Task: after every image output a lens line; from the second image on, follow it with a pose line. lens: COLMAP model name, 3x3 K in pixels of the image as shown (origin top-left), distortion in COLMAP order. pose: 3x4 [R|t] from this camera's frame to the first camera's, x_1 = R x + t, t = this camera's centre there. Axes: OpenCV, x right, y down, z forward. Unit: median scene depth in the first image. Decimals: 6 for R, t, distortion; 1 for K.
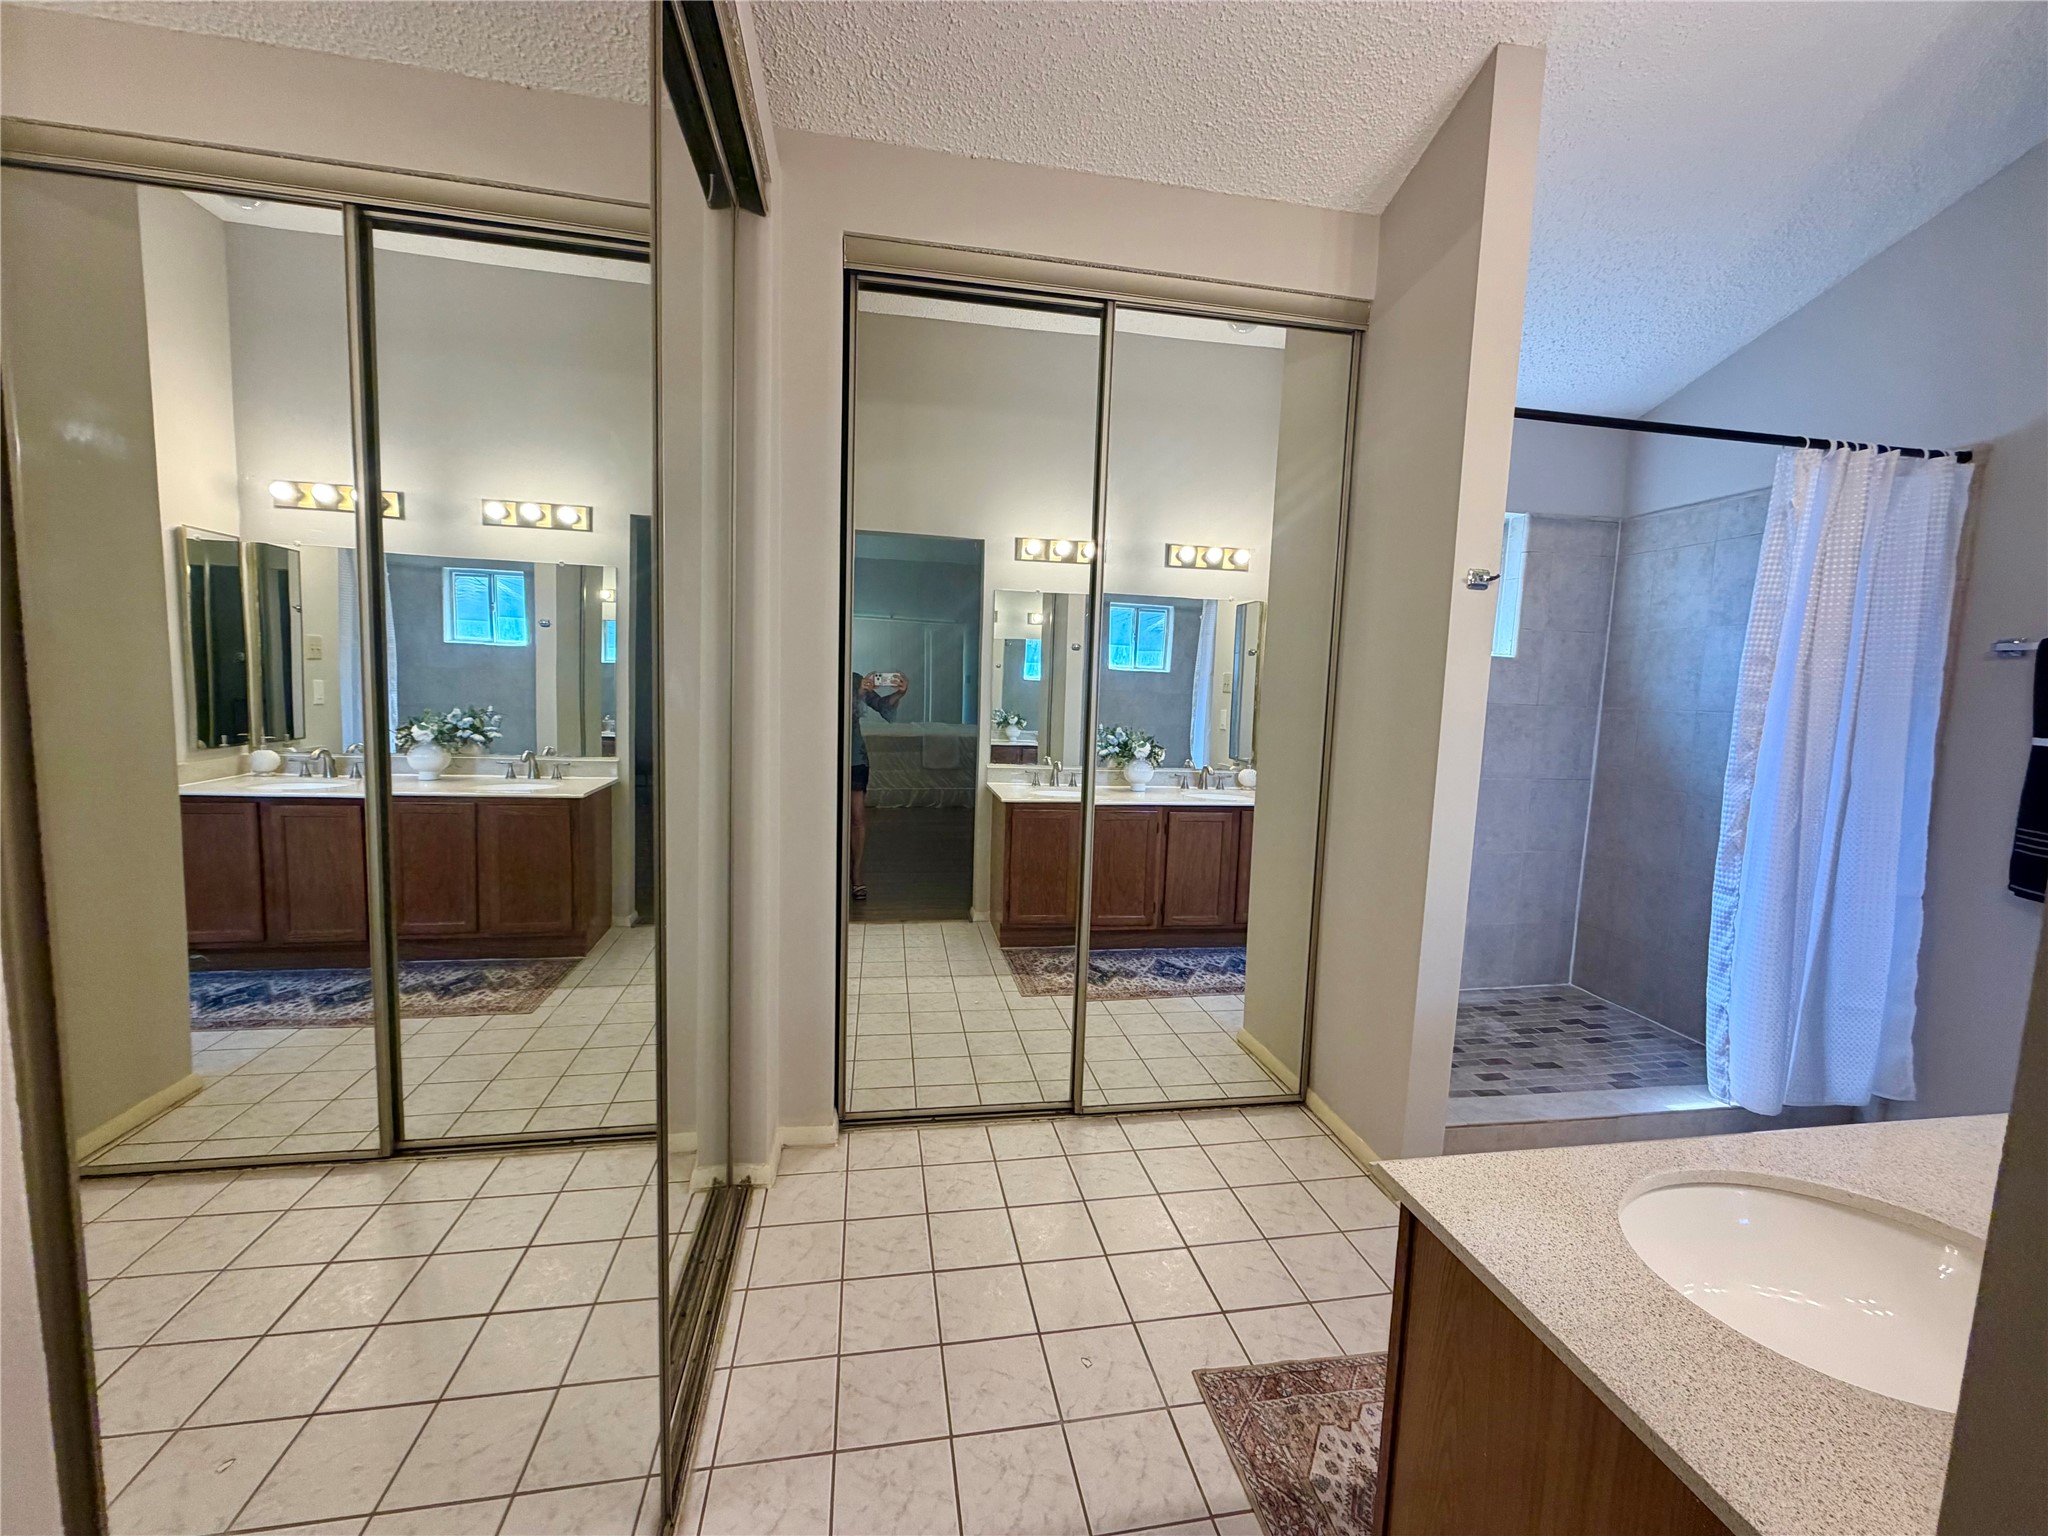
lens RADIAL K [[812.9, 0, 1025.5], [0, 812.9, 762.2], [0, 0, 1]] dist [0.002959, -0.000337]
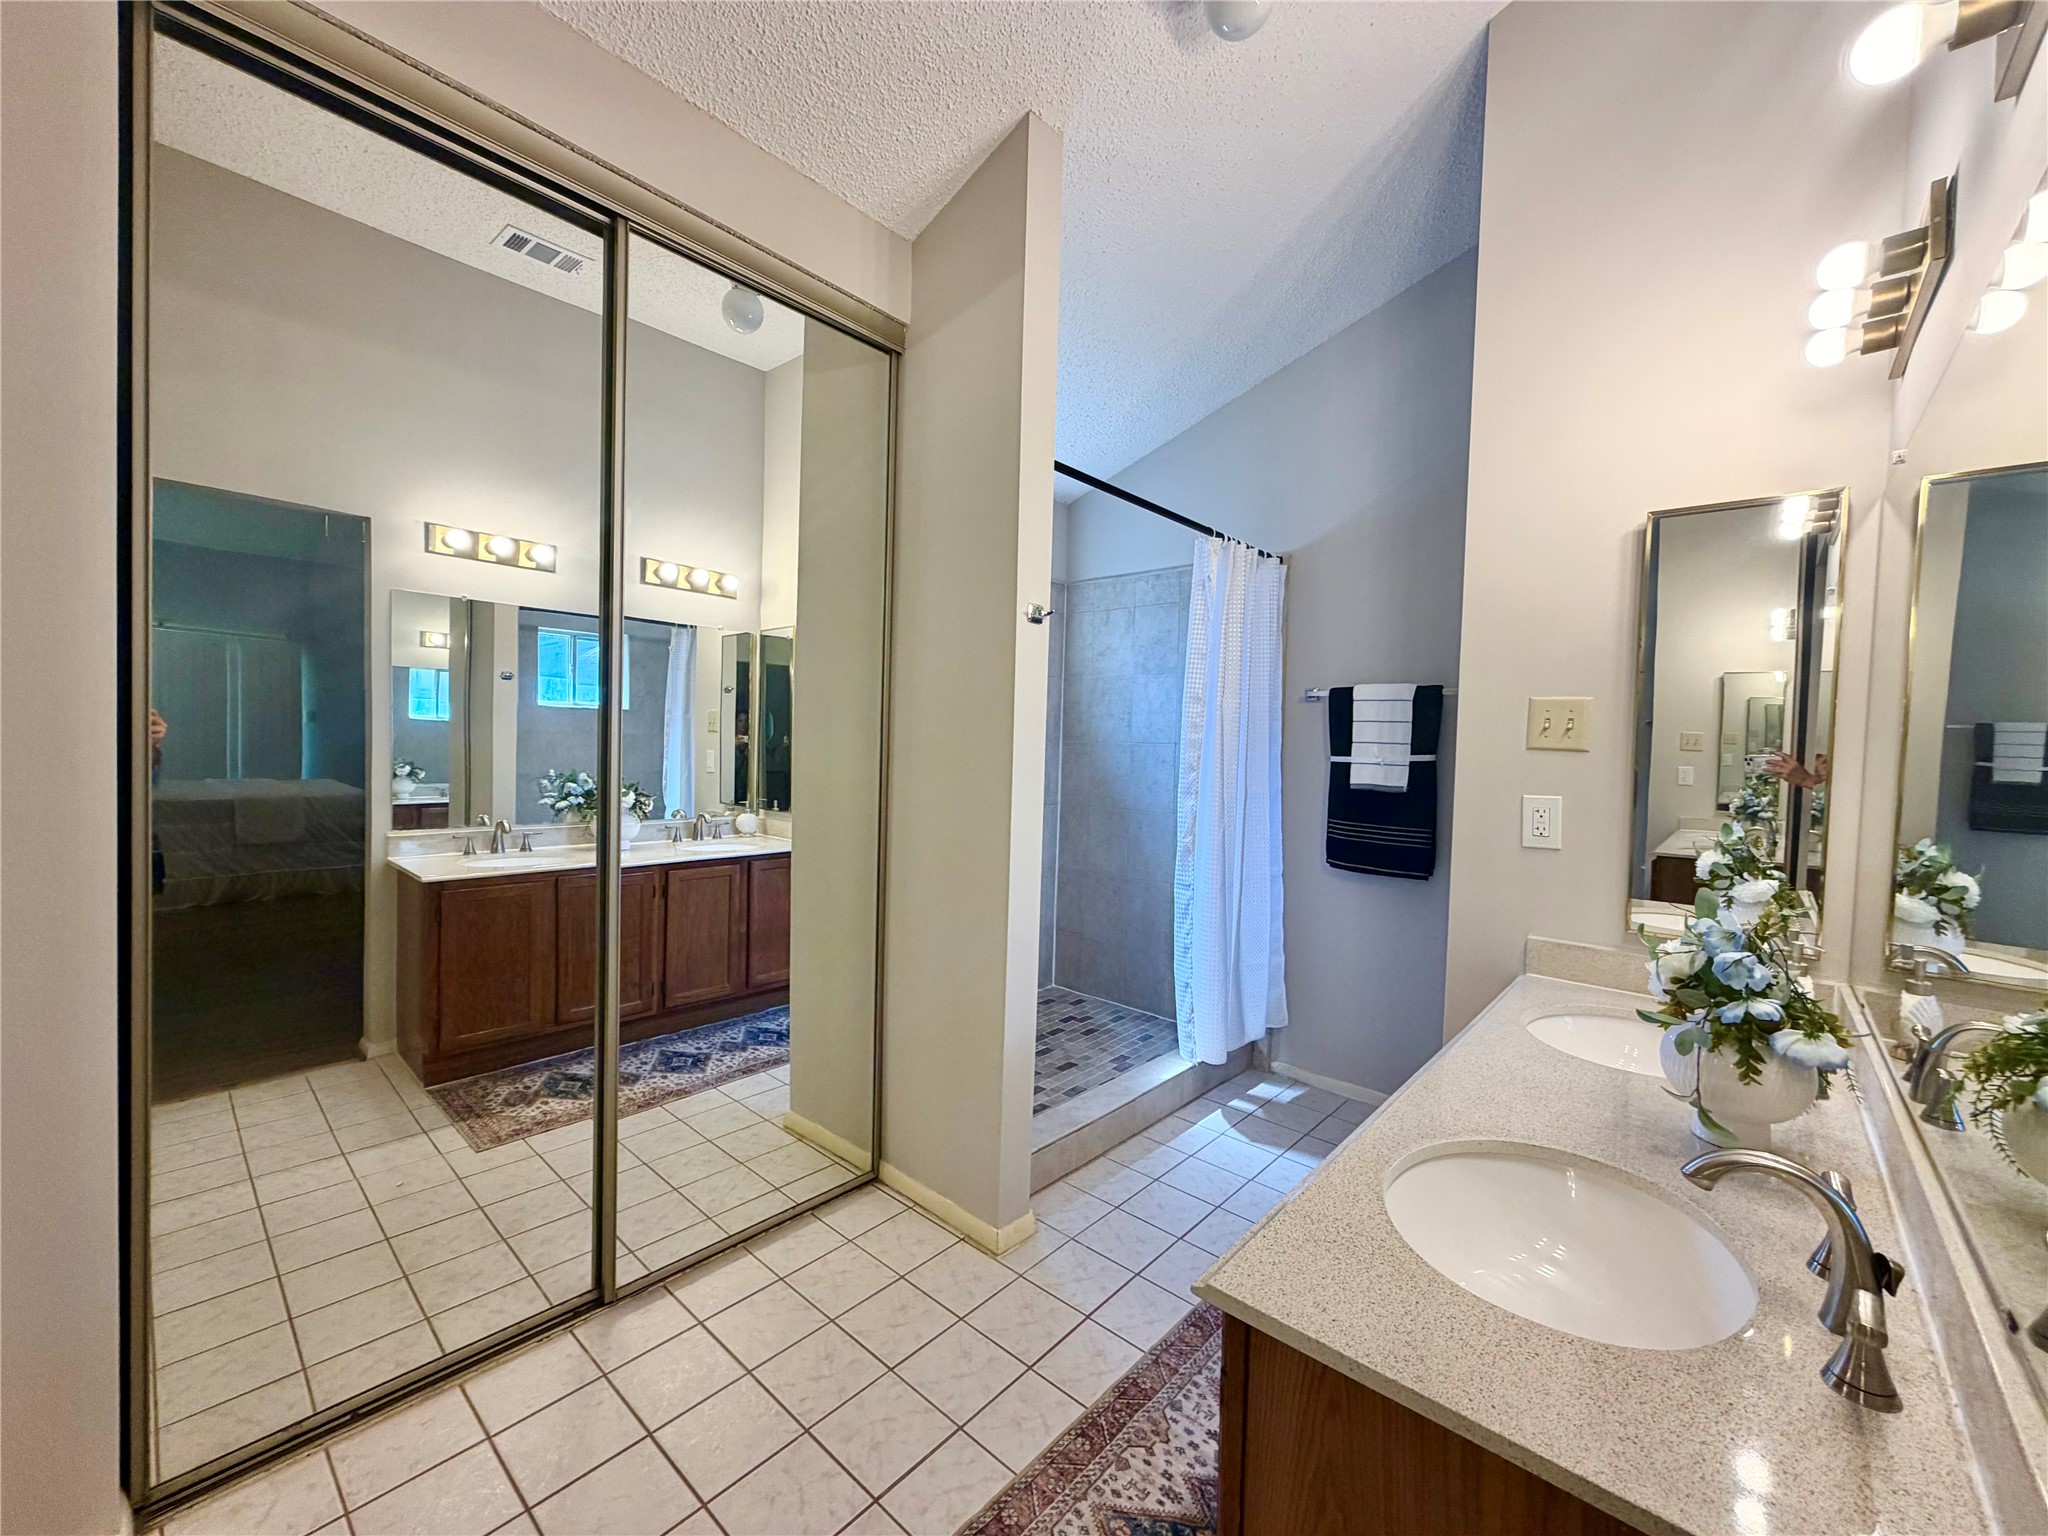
lens RADIAL K [[812.9, 0, 1019.0], [0, 812.9, 764.8], [0, 0, 1]] dist [0.002959, -0.000337]
pose [[0.790559, -0.027778, 0.611755, -0.061947], [0.058165, 0.997860, -0.029855, -0.002994], [-0.609617, 0.059185, 0.790483, 0.138526]]
